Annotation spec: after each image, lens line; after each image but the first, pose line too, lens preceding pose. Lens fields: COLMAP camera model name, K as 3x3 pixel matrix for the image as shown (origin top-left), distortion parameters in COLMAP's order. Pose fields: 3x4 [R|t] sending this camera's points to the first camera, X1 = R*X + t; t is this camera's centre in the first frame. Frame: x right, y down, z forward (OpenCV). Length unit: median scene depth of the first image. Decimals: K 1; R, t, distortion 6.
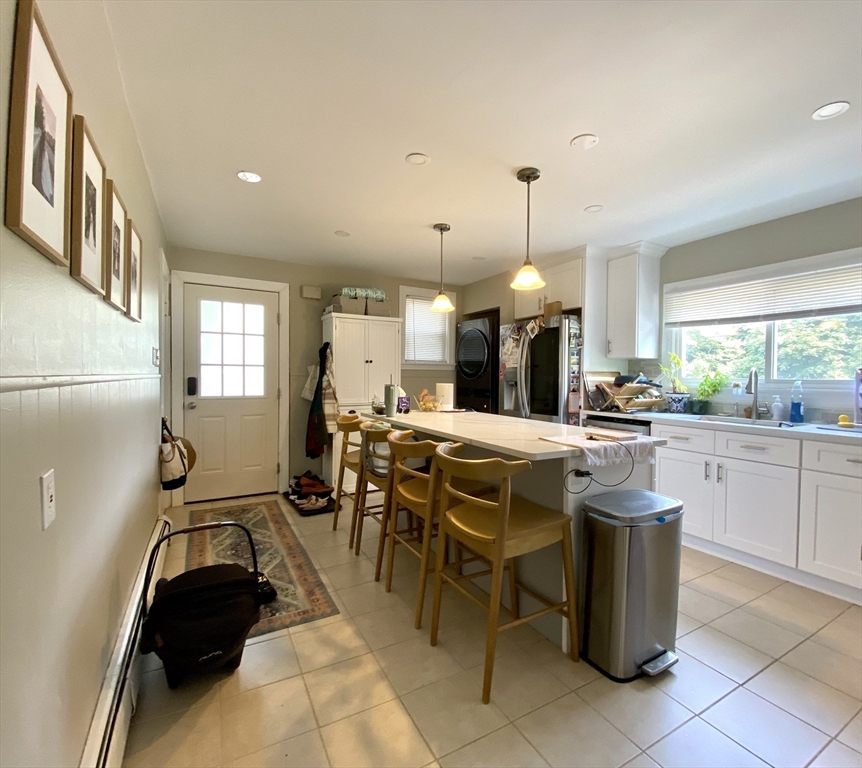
lens RADIAL K [[401.1, 0, 431.0], [0, 401.1, 384.0], [0, 0, 1]] dist [0.012666, -0.000075]
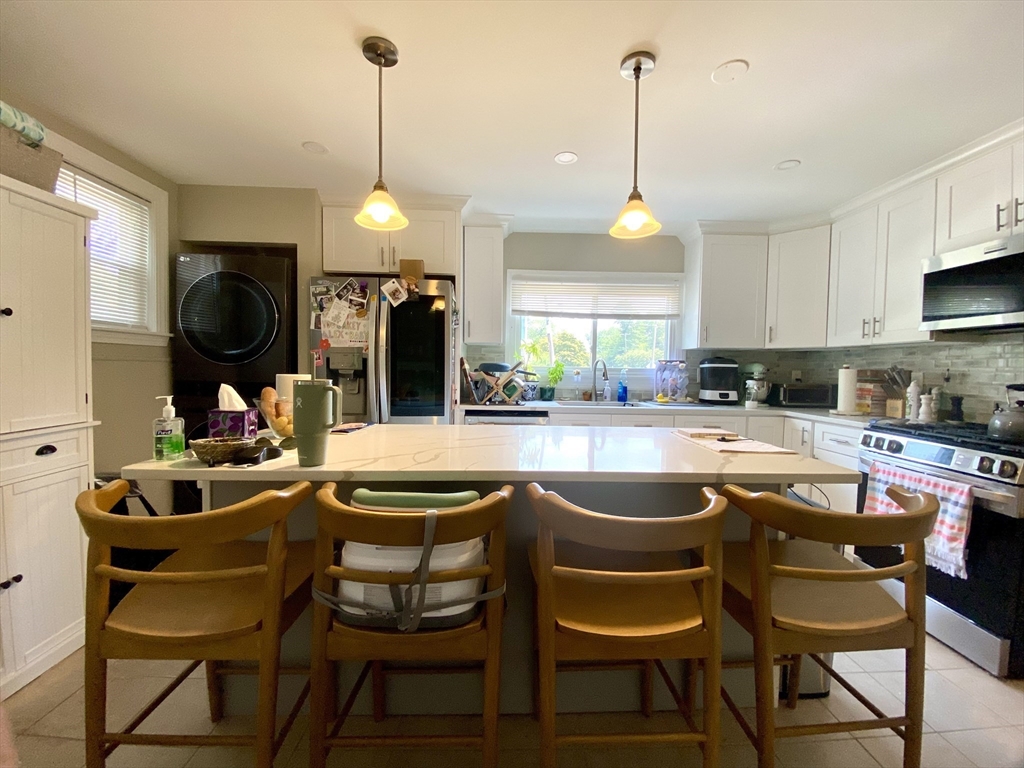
lens RADIAL K [[415.3, 0, 512.0], [0, 415.3, 384.0], [0, 0, 1]] dist [0.030197, -0.027095]
pose [[0.443037, -0.036389, 0.895765, -0.299810], [0.002353, 0.999220, 0.039427, -0.009579], [-0.896500, -0.015360, 0.442777, 0.516762]]
